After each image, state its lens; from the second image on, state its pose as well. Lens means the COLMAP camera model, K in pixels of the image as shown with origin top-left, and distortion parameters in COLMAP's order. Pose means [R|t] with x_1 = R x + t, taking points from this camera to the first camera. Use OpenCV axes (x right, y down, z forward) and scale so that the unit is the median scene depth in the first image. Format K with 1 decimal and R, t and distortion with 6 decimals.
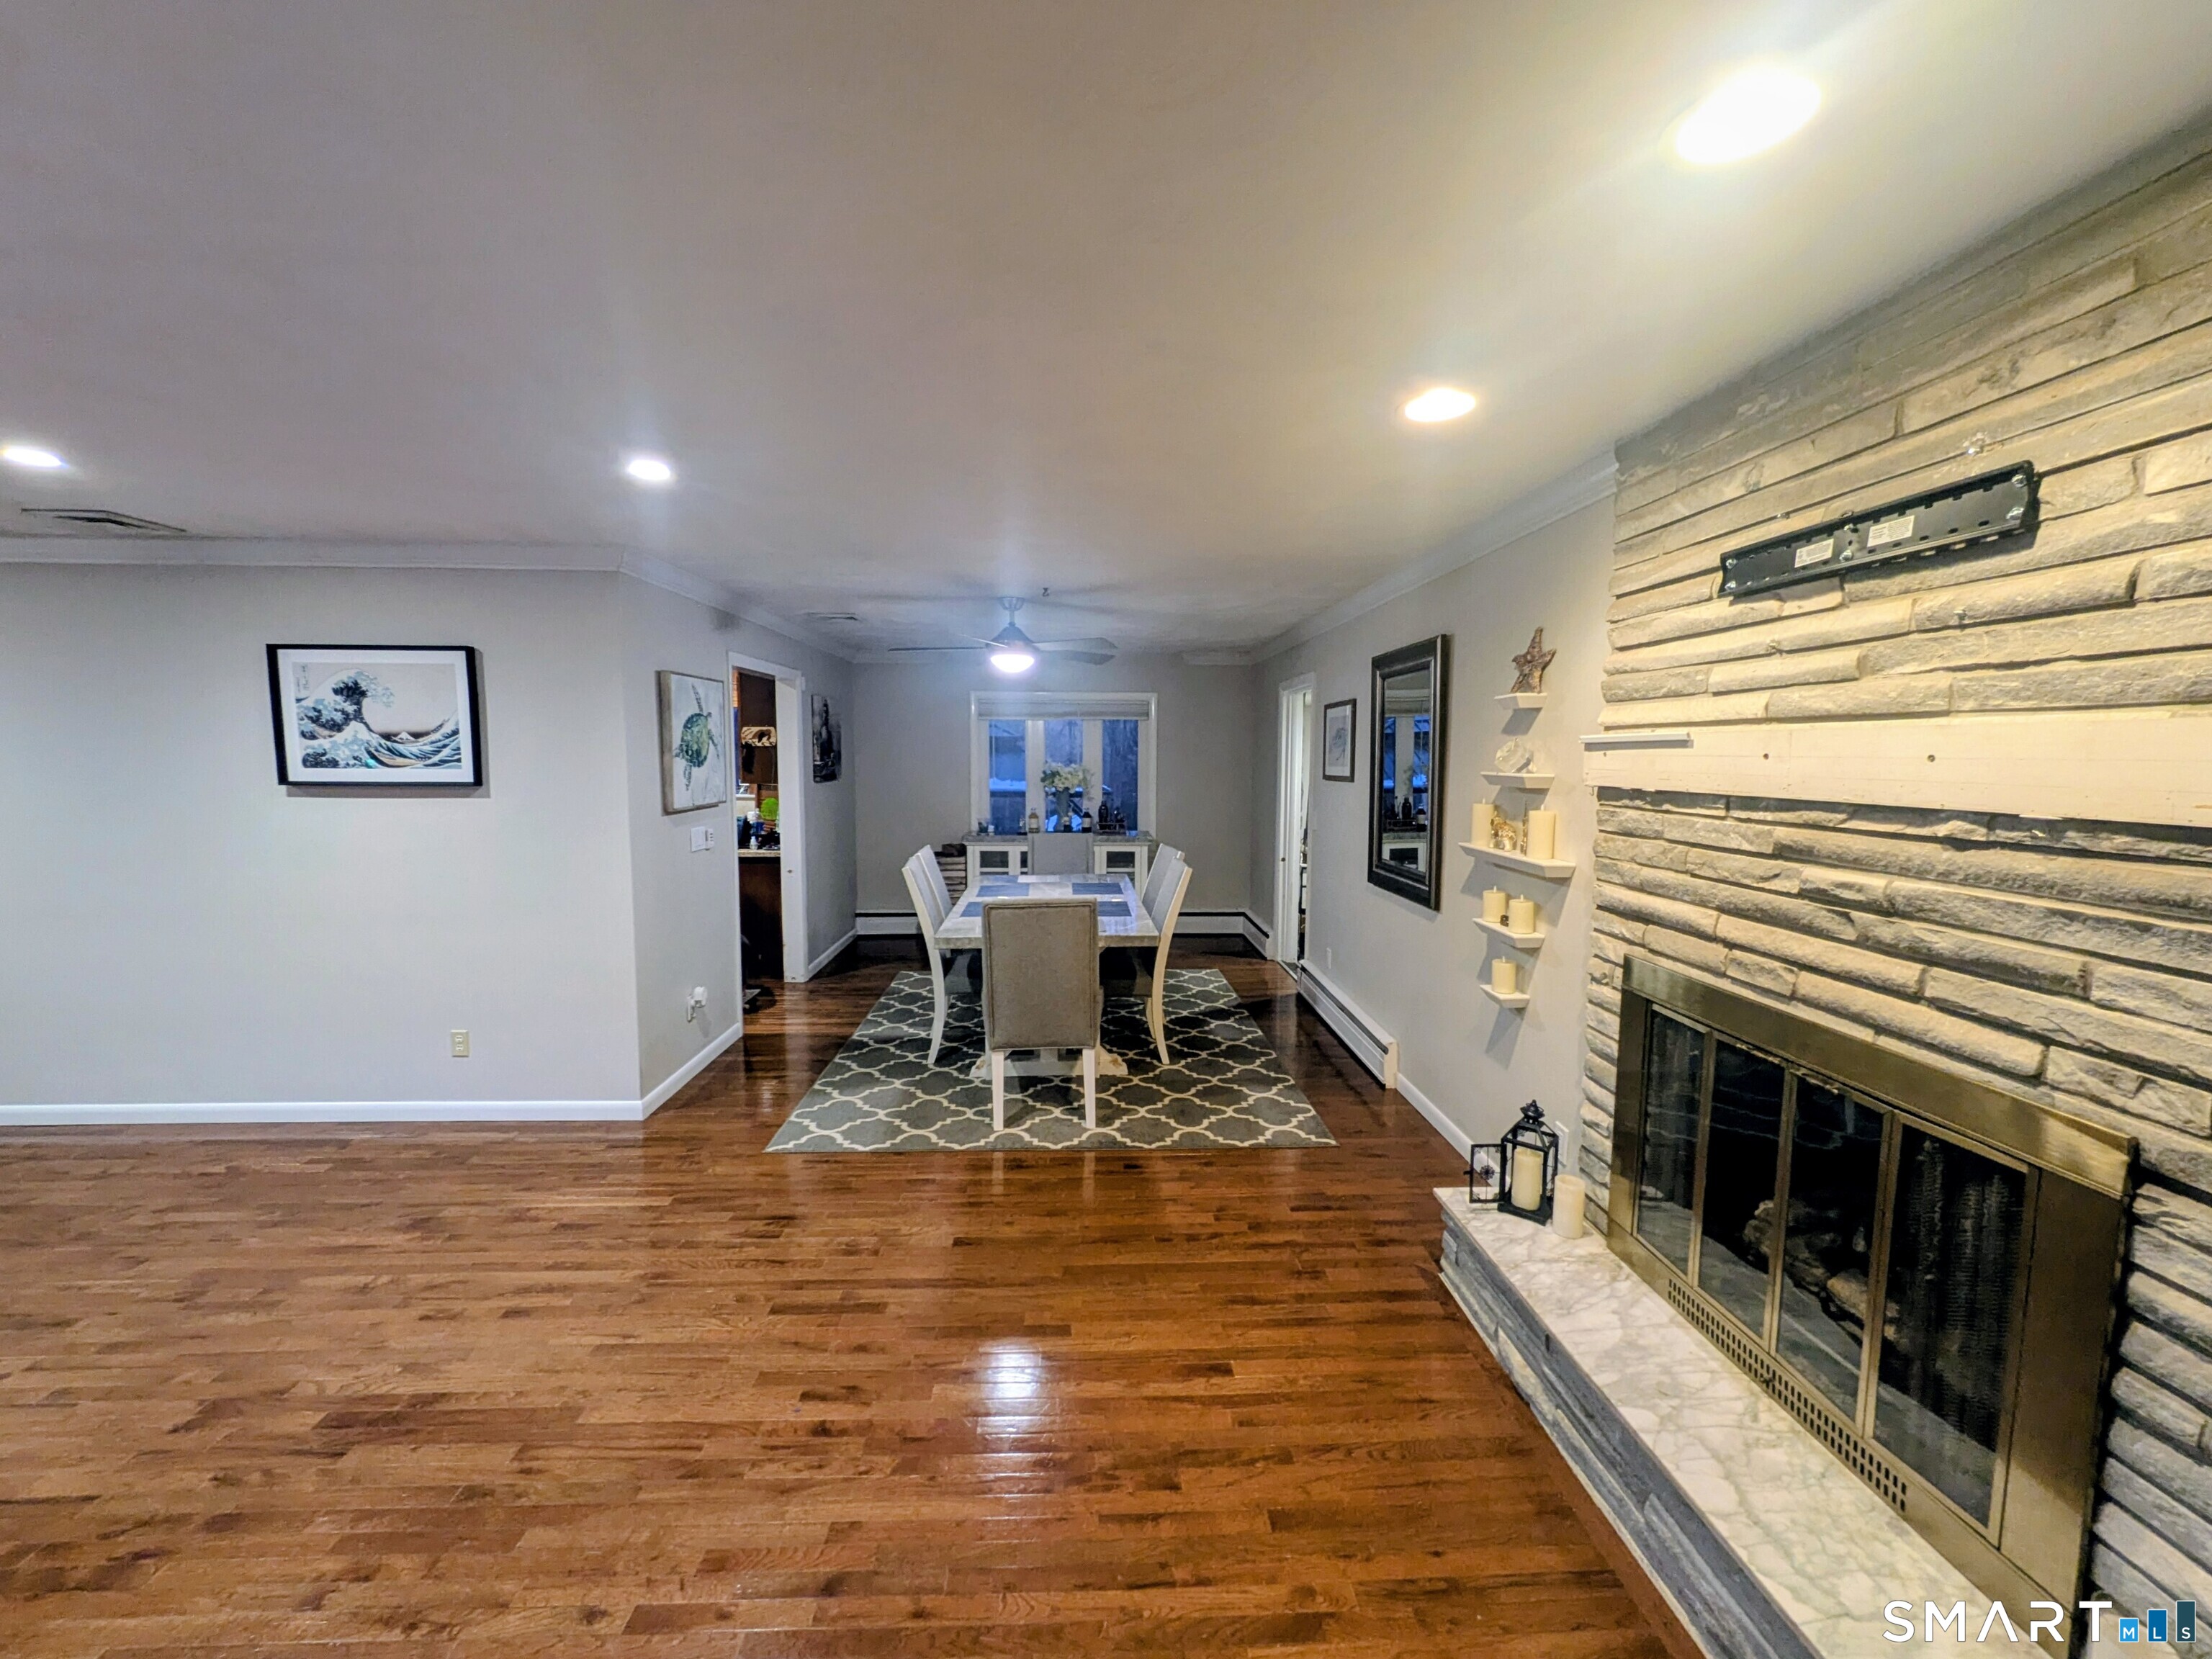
lens RADIAL K [[884.5, 0, 1108.6], [0, 884.5, 833.2], [0, 0, 1]] dist [-0.001004, -0.000288]
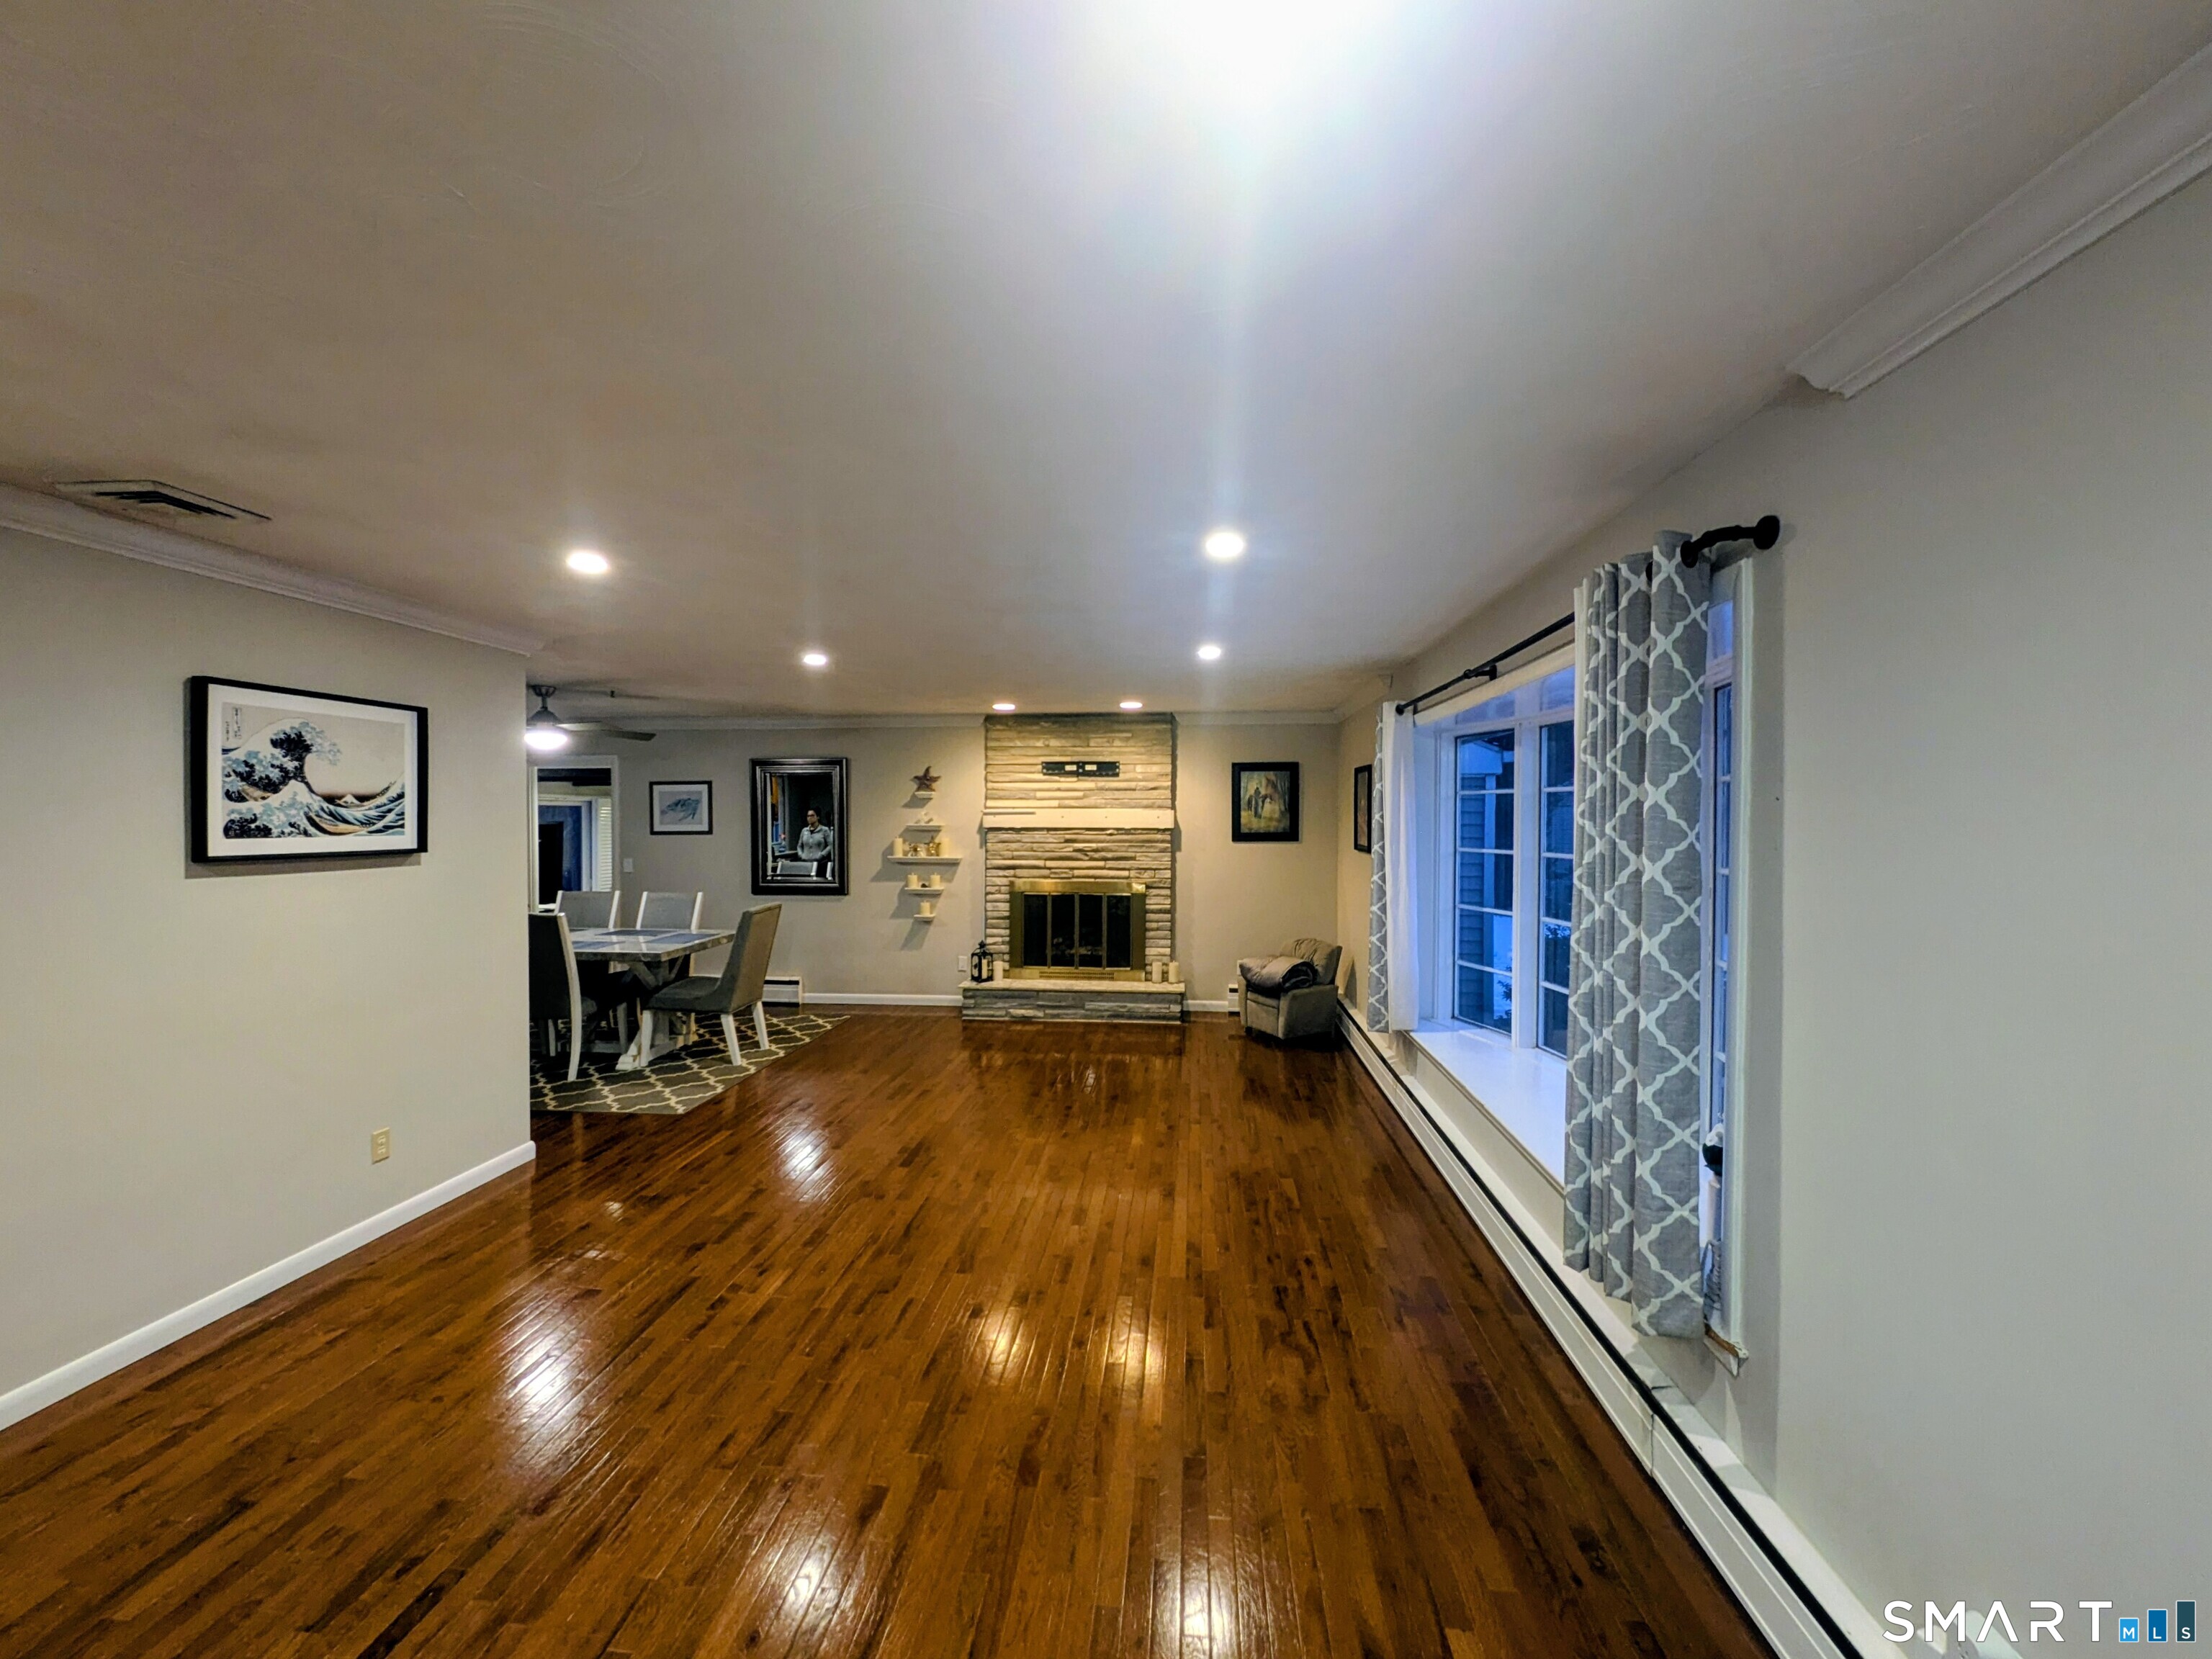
lens RADIAL K [[884.5, 0, 1108.6], [0, 884.5, 833.2], [0, 0, 1]] dist [-0.001004, -0.000288]
pose [[0.134990, -0.021411, 0.990616, -1.929654], [0.089510, 0.995942, 0.009329, -0.020886], [-0.986796, 0.087411, 0.136359, 0.171647]]
